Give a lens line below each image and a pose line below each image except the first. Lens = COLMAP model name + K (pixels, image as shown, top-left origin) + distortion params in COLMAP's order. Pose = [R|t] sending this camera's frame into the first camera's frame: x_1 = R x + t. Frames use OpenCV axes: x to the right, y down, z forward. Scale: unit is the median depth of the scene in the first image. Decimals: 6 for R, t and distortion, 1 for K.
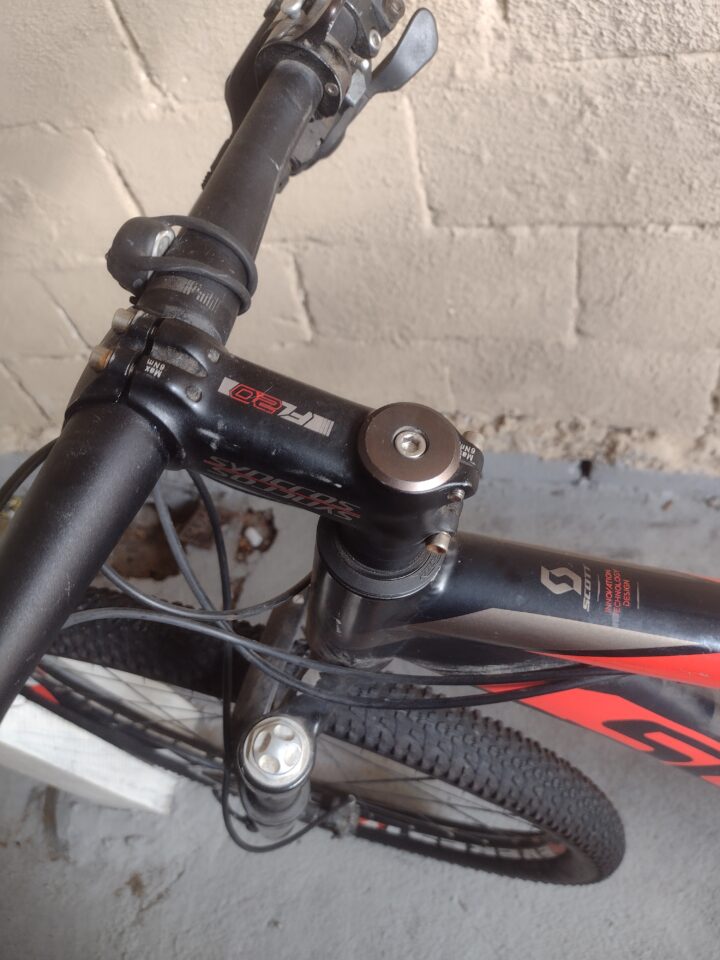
lens RADIAL K [[739.1, 0, 360.0], [0, 739.1, 480.0], [0, 0, 1]] dist [0.003548, -0.036340]
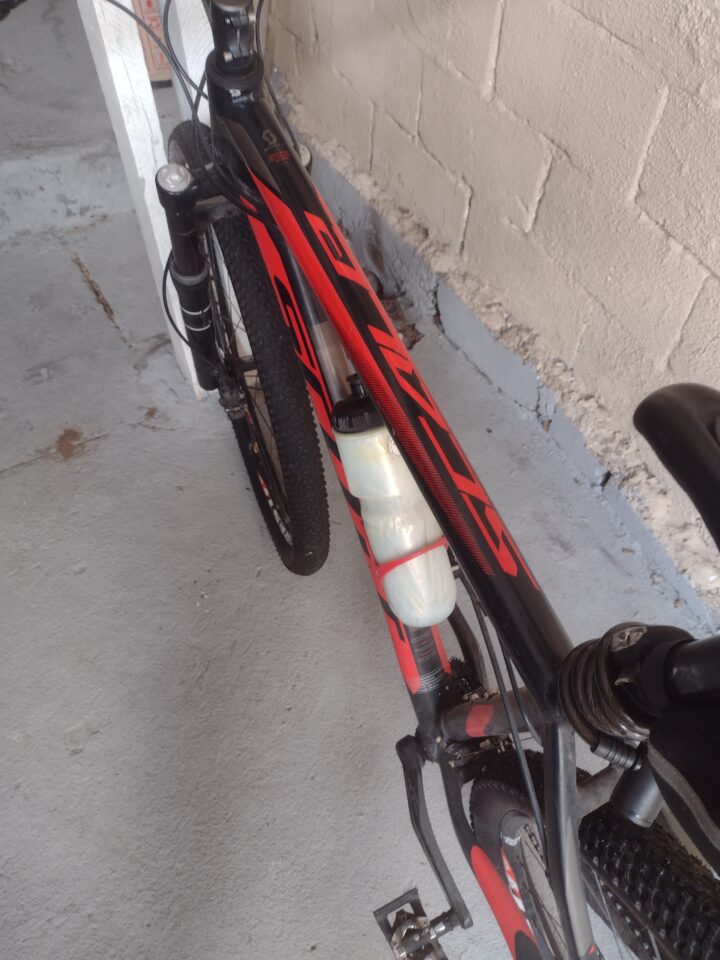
lens RADIAL K [[725.7, 0, 362.2], [0, 725.7, 484.3], [0, 0, 1]] dist [0.010560, -0.057384]
pose [[0.600101, 0.749944, -0.278321, 0.559049], [-0.726468, 0.656587, 0.202823, 0.051092], [0.334848, 0.080477, 0.938829, -0.256618]]
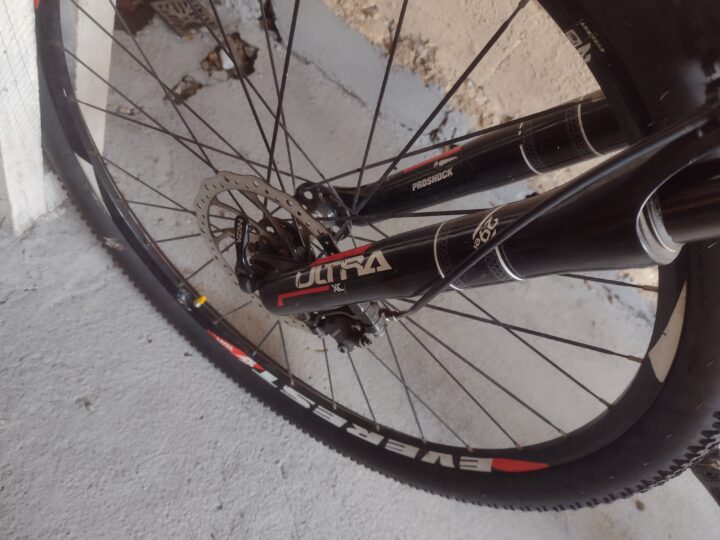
lens RADIAL K [[544.3, 0, 358.2], [0, 544.3, 271.5], [0, 0, 1]] dist [0.010560, -0.057384]
pose [[0.747438, 0.535802, 0.392751, -0.240010], [-0.582838, 0.812588, 0.000633, 0.325695], [-0.318806, -0.229384, 0.919644, 0.386562]]
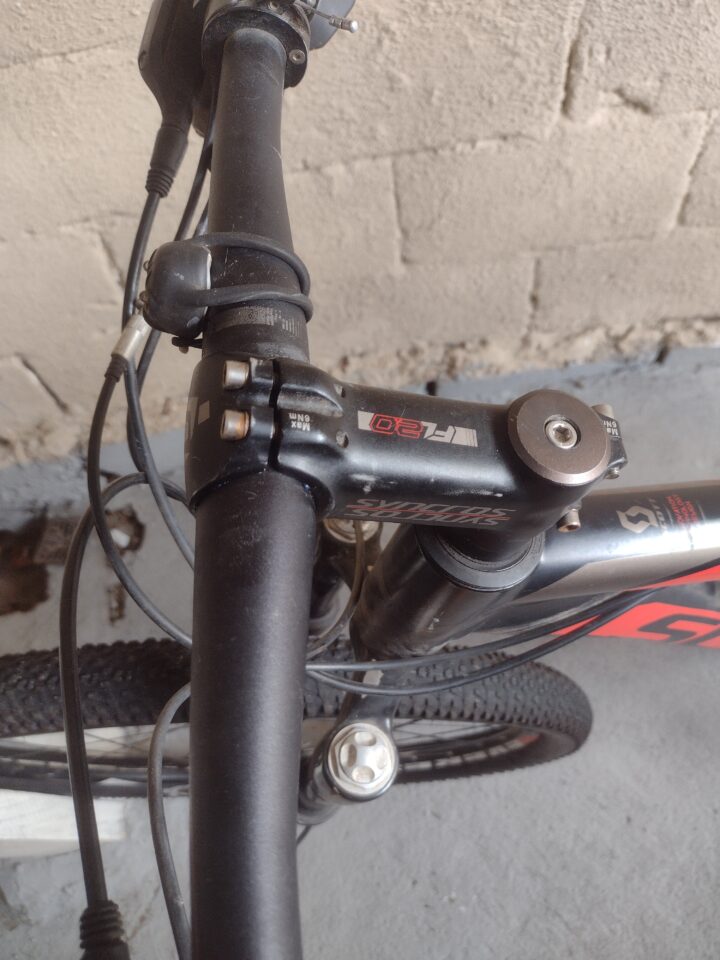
lens RADIAL K [[725.7, 0, 362.2], [0, 725.7, 484.3], [0, 0, 1]] dist [0.010560, -0.057384]
pose [[0.934749, -0.259898, 0.242275, -0.099963], [0.238284, 0.964346, 0.115141, -0.037195], [-0.263562, -0.049898, 0.963351, 0.037482]]
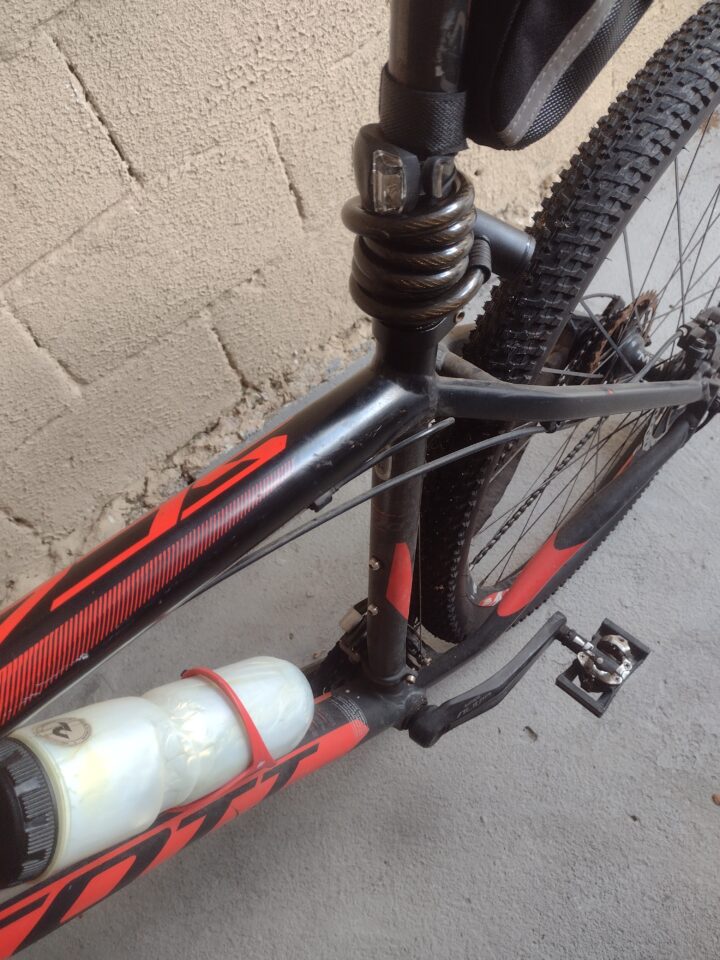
lens RADIAL K [[739.1, 0, 360.0], [0, 739.1, 480.0], [0, 0, 1]] dist [0.003548, -0.036340]
pose [[0.546317, -0.659476, 0.516362, 0.320479], [0.737492, 0.670988, 0.076683, 0.140133], [-0.397043, 0.338920, 0.852931, -0.042277]]
